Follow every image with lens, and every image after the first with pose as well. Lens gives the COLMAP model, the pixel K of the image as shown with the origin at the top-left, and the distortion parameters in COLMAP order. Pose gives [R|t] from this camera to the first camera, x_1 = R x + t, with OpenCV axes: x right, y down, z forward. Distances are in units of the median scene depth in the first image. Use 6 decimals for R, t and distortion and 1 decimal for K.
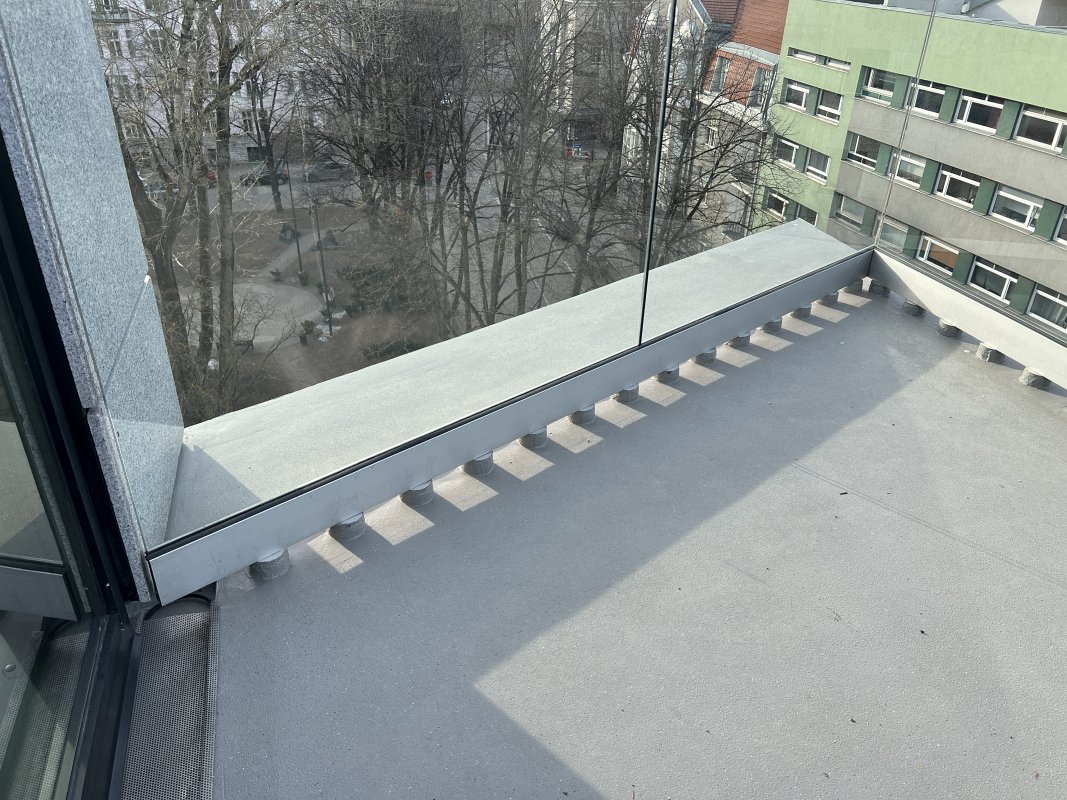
lens RADIAL K [[809.8, 0, 531.6], [0, 809.8, 398.8], [0, 0, 1]] dist [0.014633, -0.004771]
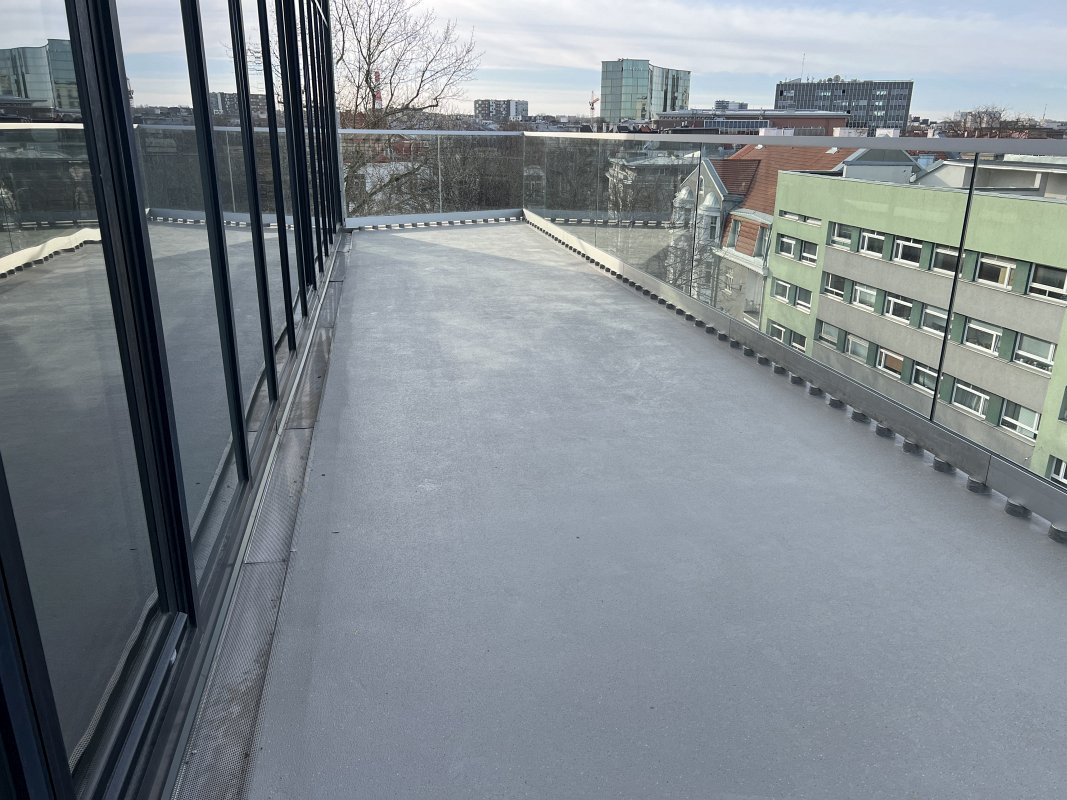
lens RADIAL K [[809.8, 0, 534.0], [0, 809.8, 401.3], [0, 0, 1]] dist [0.014633, -0.004771]
pose [[0.995392, 0.017032, -0.094368, 0.070422], [-0.035227, 0.980239, -0.194657, 0.125416], [0.089188, 0.197084, 0.976321, -0.216925]]
